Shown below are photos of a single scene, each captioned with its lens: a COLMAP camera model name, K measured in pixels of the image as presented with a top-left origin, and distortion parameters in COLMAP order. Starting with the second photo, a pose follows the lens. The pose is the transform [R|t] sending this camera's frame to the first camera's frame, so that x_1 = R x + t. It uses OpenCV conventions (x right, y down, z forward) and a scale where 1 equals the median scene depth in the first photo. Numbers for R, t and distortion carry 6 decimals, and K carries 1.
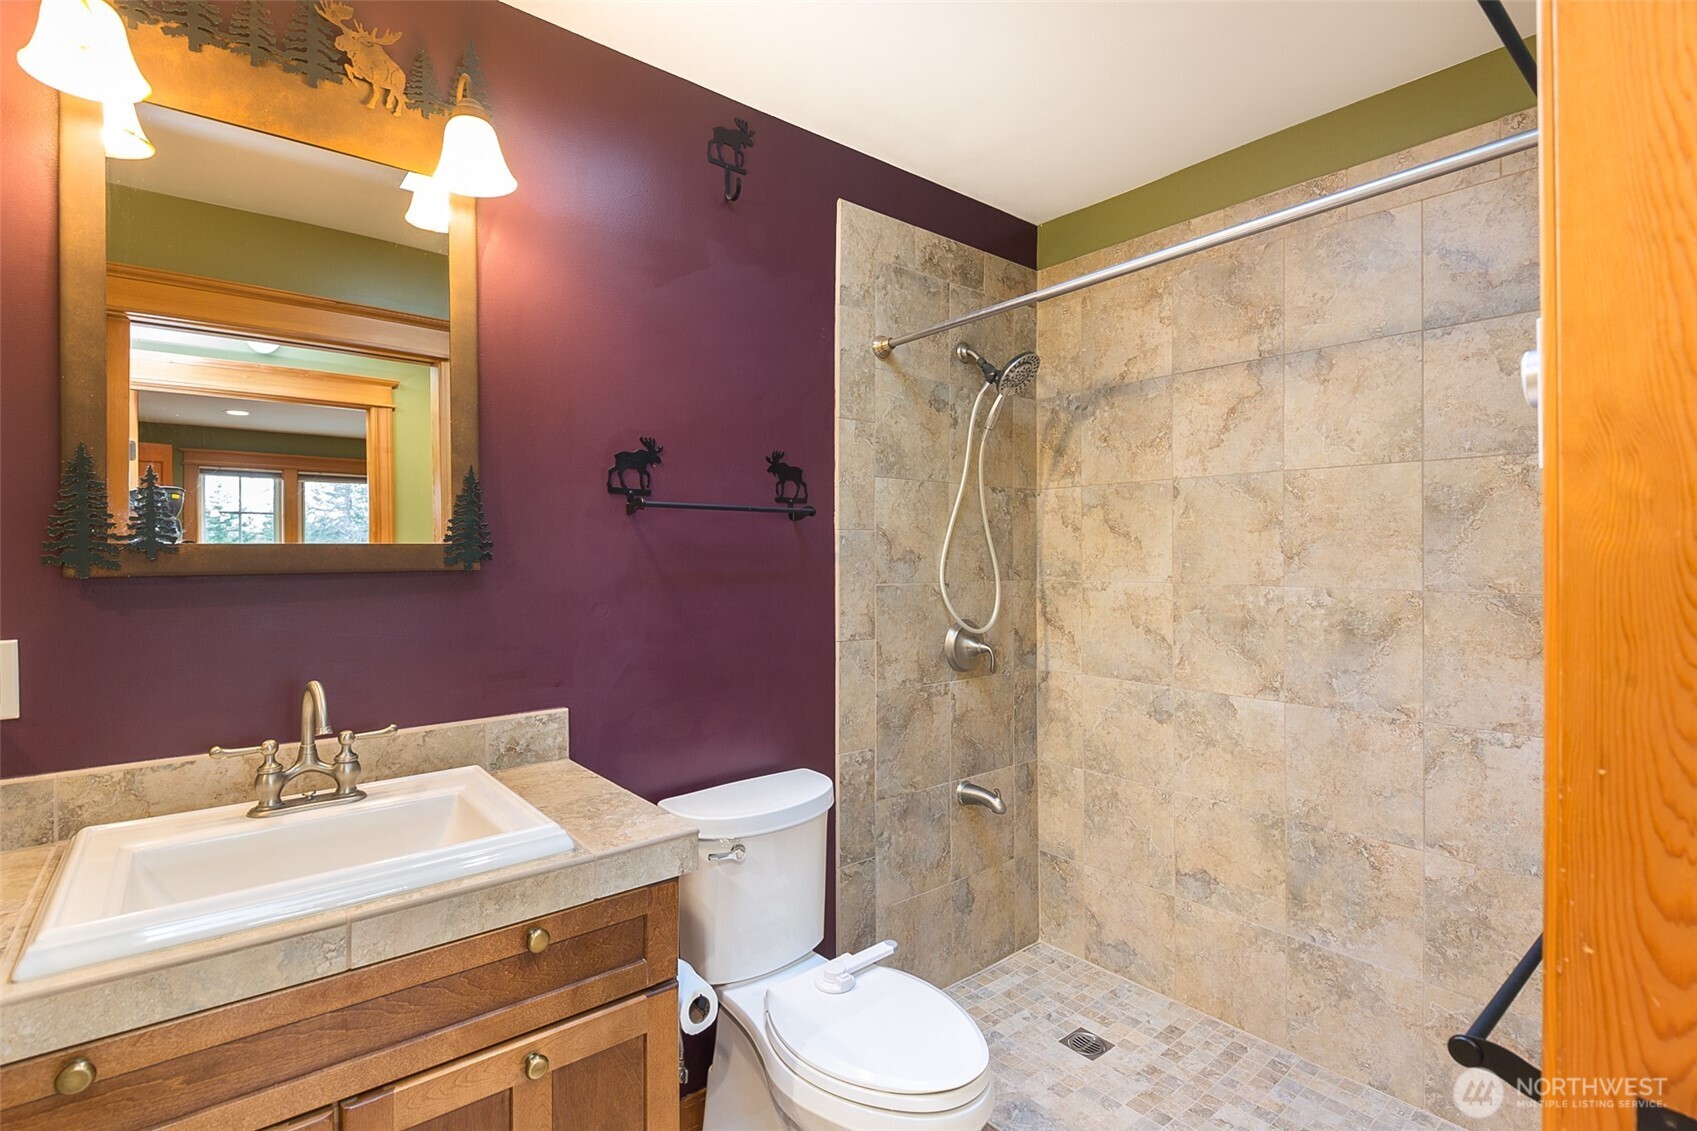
lens RADIAL K [[779.8, 0, 852.0], [0, 779.8, 549.5], [0, 0, 1]] dist [0.012288, -0.012613]
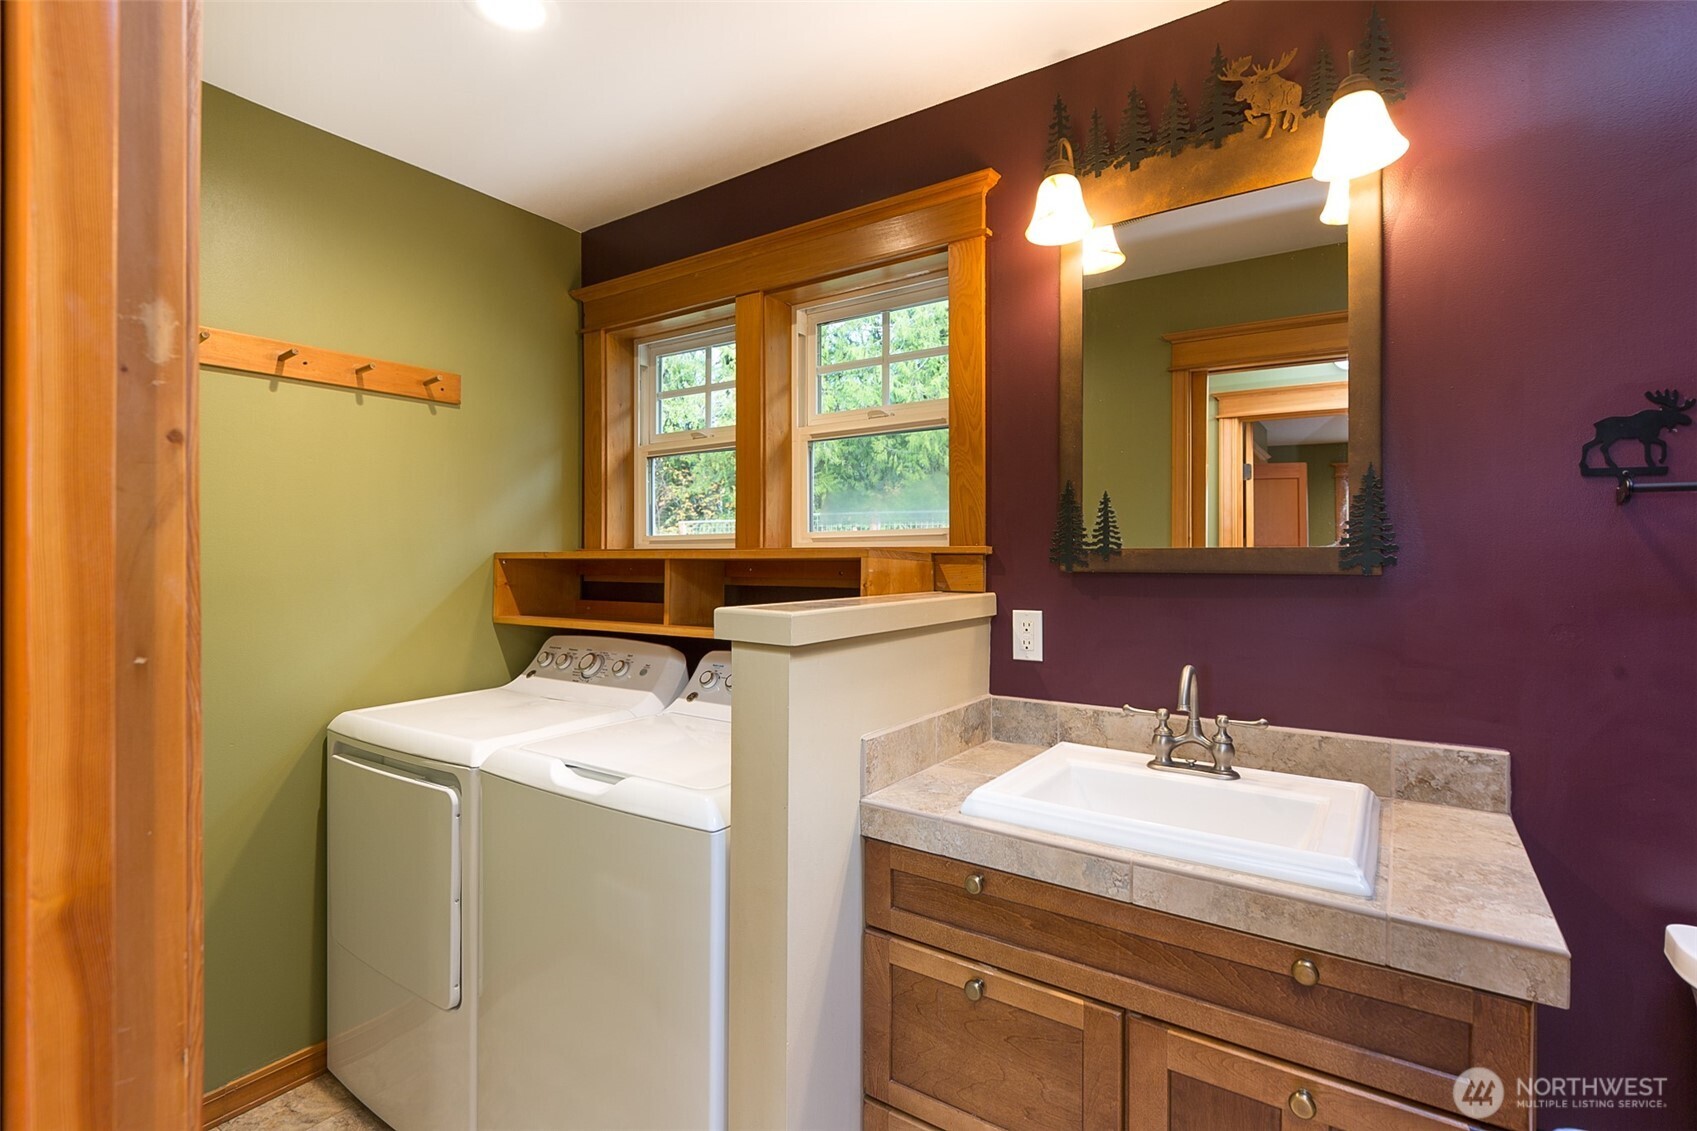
lens RADIAL K [[779.8, 0, 852.0], [0, 779.8, 549.5], [0, 0, 1]] dist [0.012288, -0.012613]
pose [[0.290594, -0.000913, -0.956846, 0.271807], [0.000369, 1.000000, -0.000842, -0.004136], [0.956846, -0.000109, 0.290594, 0.168676]]
